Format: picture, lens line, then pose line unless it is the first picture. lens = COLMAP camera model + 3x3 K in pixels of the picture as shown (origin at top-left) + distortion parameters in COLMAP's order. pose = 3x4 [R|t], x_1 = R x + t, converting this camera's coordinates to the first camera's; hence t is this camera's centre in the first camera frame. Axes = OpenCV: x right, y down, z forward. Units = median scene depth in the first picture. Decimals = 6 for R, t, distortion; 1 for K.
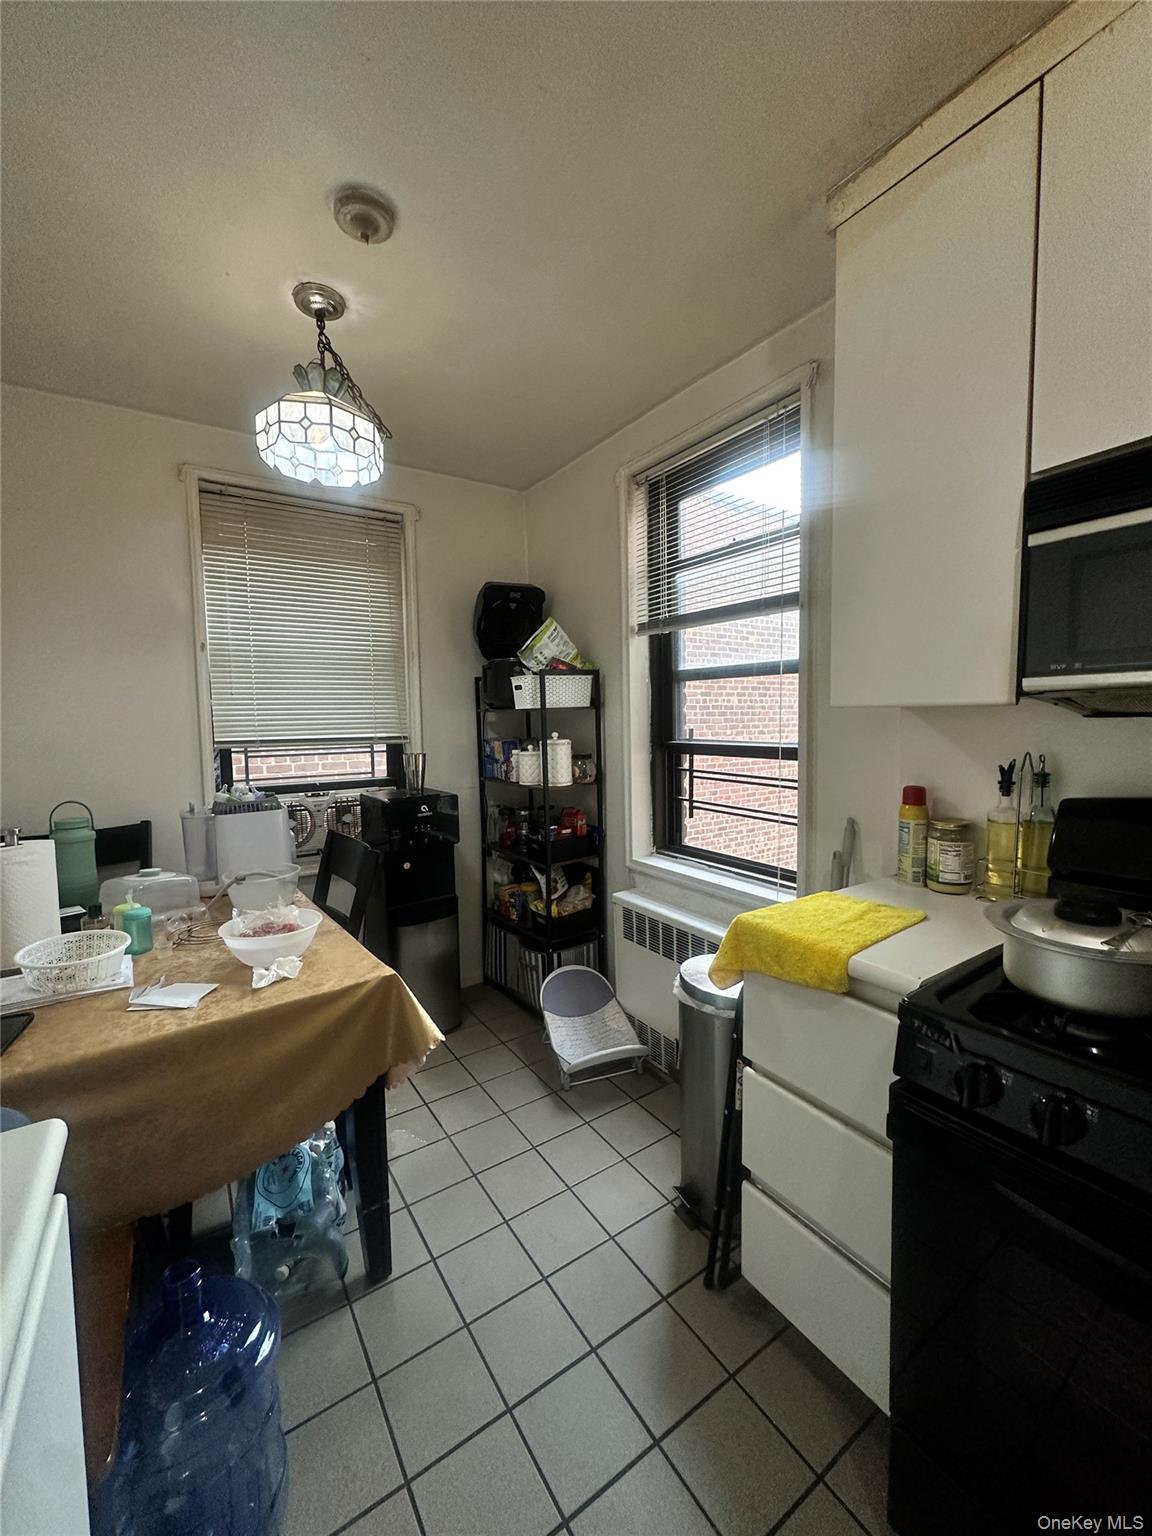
lens RADIAL K [[615.2, 0, 576.0], [0, 615.2, 768.0], [0, 0, 1]] dist [-0.019011, 0.000049]
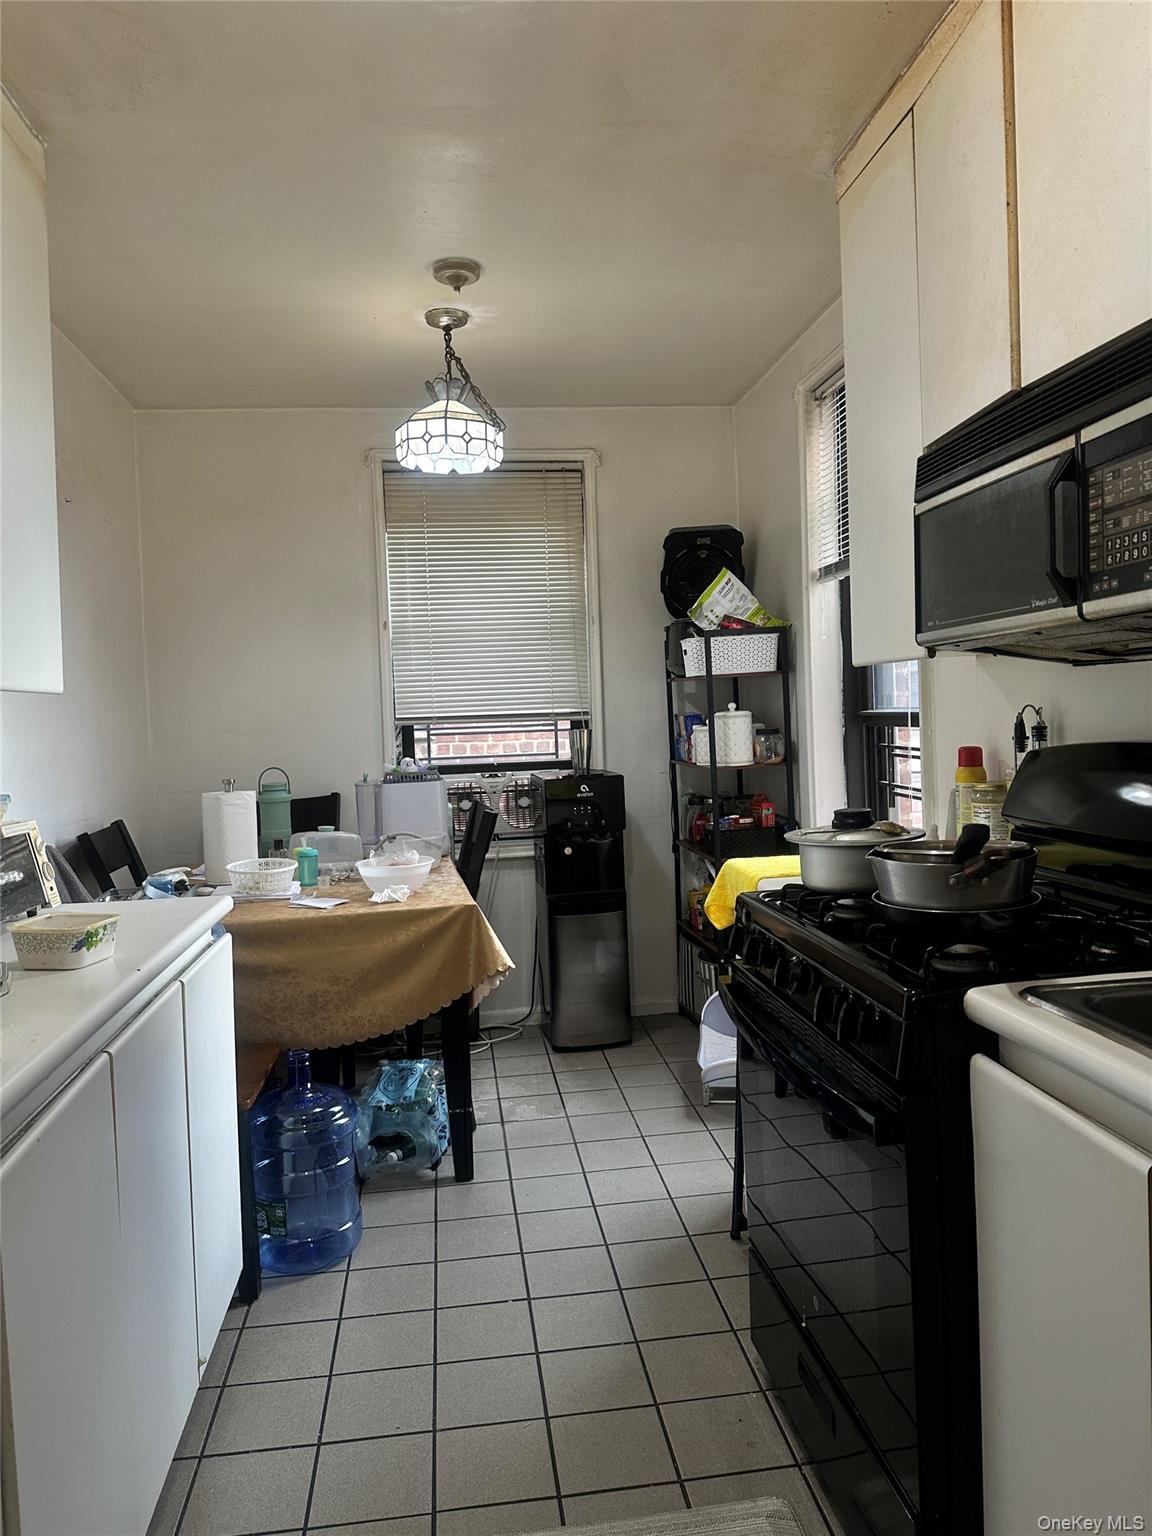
lens RADIAL K [[1103.0, 0, 576.0], [0, 1103.0, 768.0], [0, 0, 1]] dist [0.098724, -0.308342]
pose [[0.888713, 0.006724, -0.458415, 0.497019], [-0.014901, 0.999788, -0.014223, 0.059145], [0.458222, 0.019471, 0.888624, -0.470886]]
